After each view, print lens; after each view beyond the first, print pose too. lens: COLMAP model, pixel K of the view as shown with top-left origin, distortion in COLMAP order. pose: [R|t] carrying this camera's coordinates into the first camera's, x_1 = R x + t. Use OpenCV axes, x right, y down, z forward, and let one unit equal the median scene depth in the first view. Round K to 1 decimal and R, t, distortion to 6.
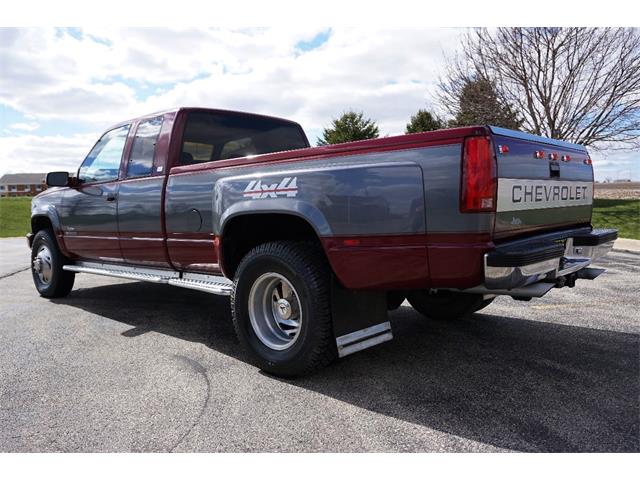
lens RADIAL K [[520.2, 0, 320.0], [0, 520.2, 240.0], [0, 0, 1]] dist [-0.002428, -0.000463]
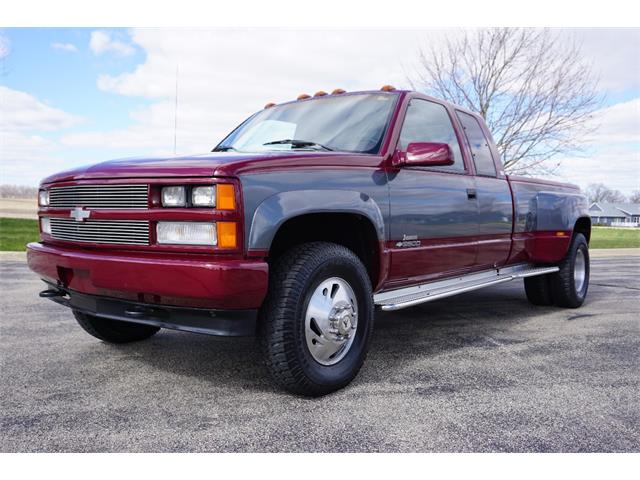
lens RADIAL K [[557.2, 0, 320.6], [0, 557.2, 229.2], [0, 0, 1]] dist [0.002283, 0.000638]
pose [[-0.070895, 0.000802, 0.997483, -1.974244], [0.057587, 0.998335, 0.003290, -0.067362], [-0.995820, 0.057675, -0.070823, 2.026572]]
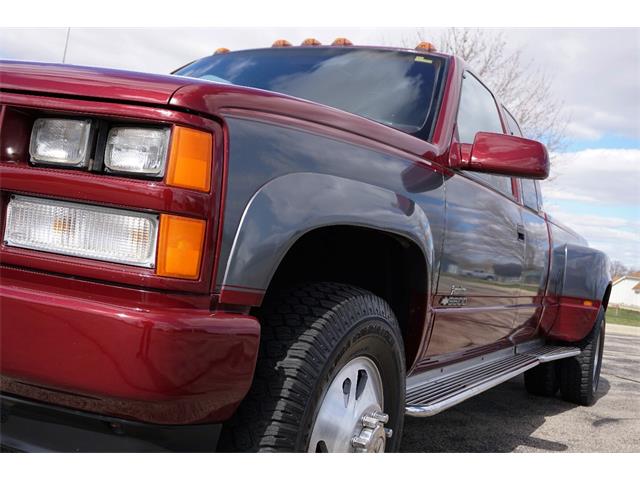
lens RADIAL K [[651.1, 0, 320.0], [0, 651.1, 240.0], [0, 0, 1]] dist [-0.002981, -0.000152]
pose [[-0.241578, 0.008608, 0.970343, -1.567636], [-0.072592, 0.996998, -0.026917, -0.064225], [-0.967662, -0.076942, -0.240228, 2.119187]]
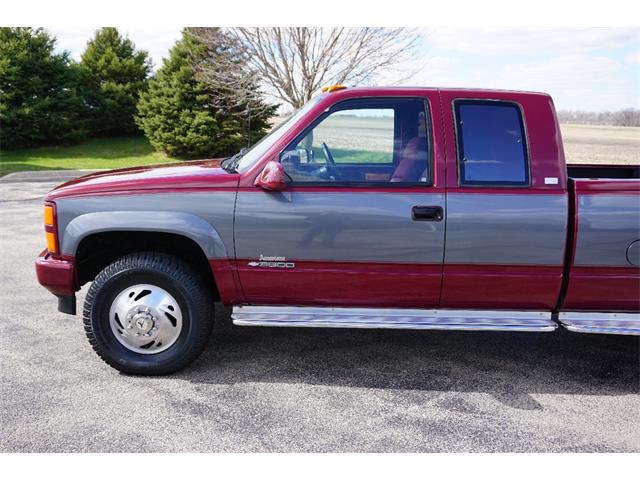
lens RADIAL K [[572.9, 0, 320.0], [0, 572.9, 240.0], [0, 0, 1]] dist [-0.003398, 0.006665]
pose [[0.745218, -0.081921, 0.661769, -1.529899], [0.001326, 0.992605, 0.121382, -0.212181], [-0.666819, -0.089579, 0.739816, 0.848744]]
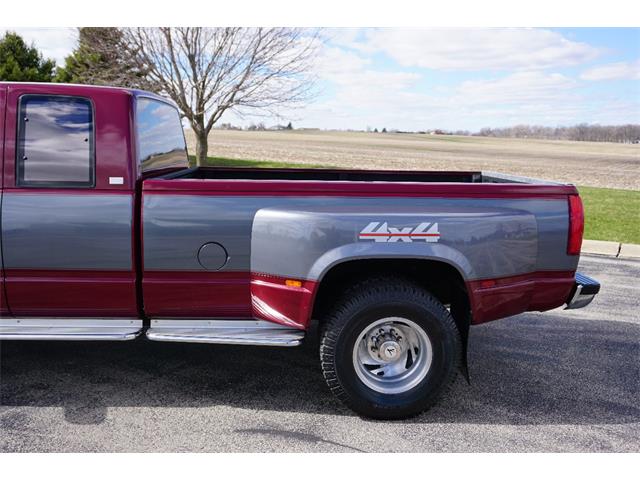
lens RADIAL K [[572.9, 0, 320.0], [0, 572.9, 240.0], [0, 0, 1]] dist [-0.003398, 0.006665]
pose [[0.706924, -0.071046, 0.703712, -0.923612], [0.002146, 0.995153, 0.098314, -0.184386], [-0.707286, -0.067991, 0.703650, 0.356262]]
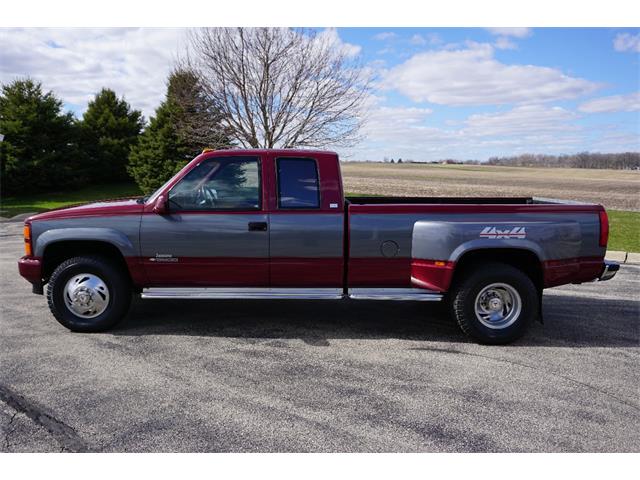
lens RADIAL K [[528.0, 0, 320.0], [0, 528.0, 240.0], [0, 0, 1]] dist [-0.015661, -0.001106]
pose [[0.733477, -0.049242, 0.677929, -1.629886], [0.015550, 0.998327, 0.055690, -0.175080], [-0.679537, -0.030305, 0.733015, 0.162147]]
